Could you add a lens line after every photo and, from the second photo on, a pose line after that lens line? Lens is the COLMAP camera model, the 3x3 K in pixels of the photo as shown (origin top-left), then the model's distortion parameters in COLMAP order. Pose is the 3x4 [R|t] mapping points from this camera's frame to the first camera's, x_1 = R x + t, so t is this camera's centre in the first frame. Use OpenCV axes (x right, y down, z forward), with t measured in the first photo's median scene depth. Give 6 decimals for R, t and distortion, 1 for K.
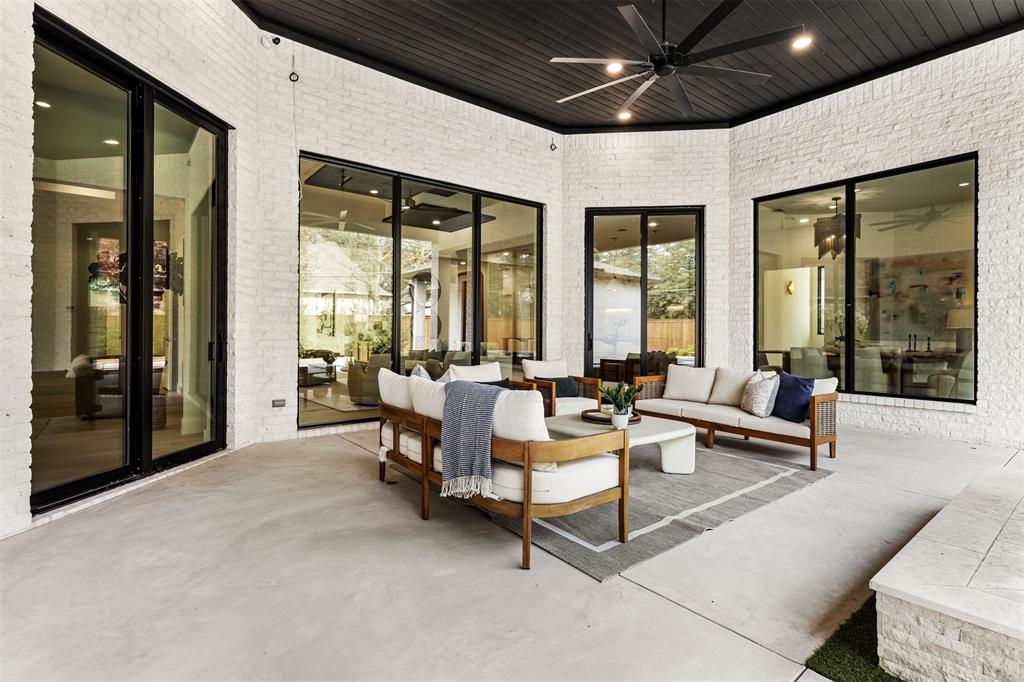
lens RADIAL K [[494.4, 0, 512.9], [0, 494.4, 335.8], [0, 0, 1]] dist [-0.005146, -0.000406]
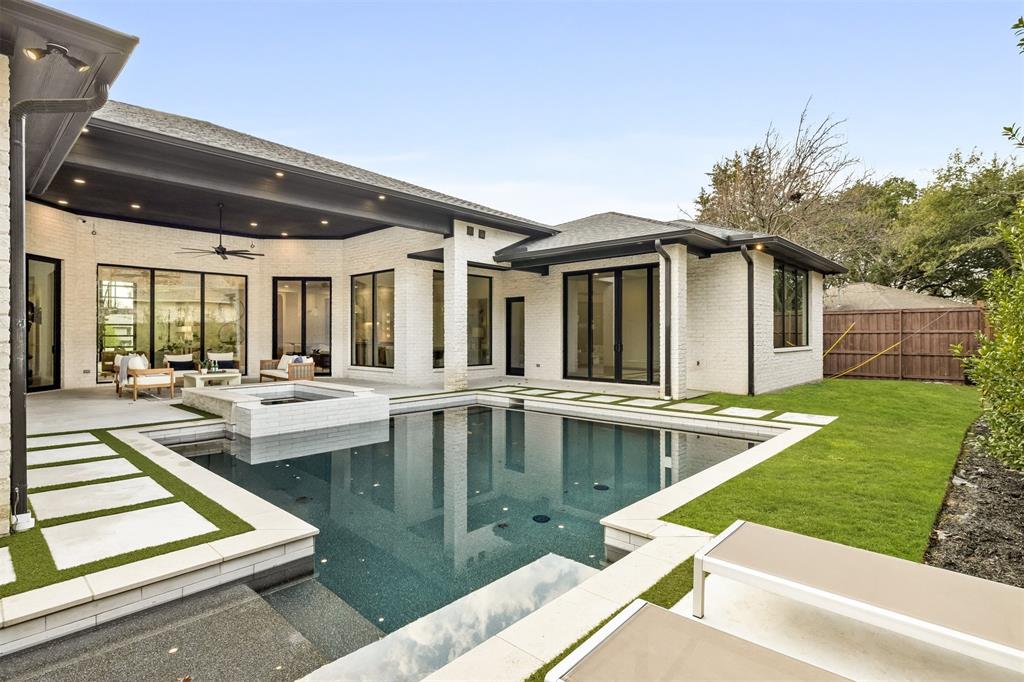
lens RADIAL K [[512.2, 0, 510.9], [0, 512.2, 338.2], [0, 0, 1]] dist [0.000274, 0.000892]
pose [[0.989693, -0.004482, 0.143134, 1.120080], [0.004887, 0.999985, -0.002476, -0.006825], [-0.143121, 0.003150, 0.989700, -1.625282]]
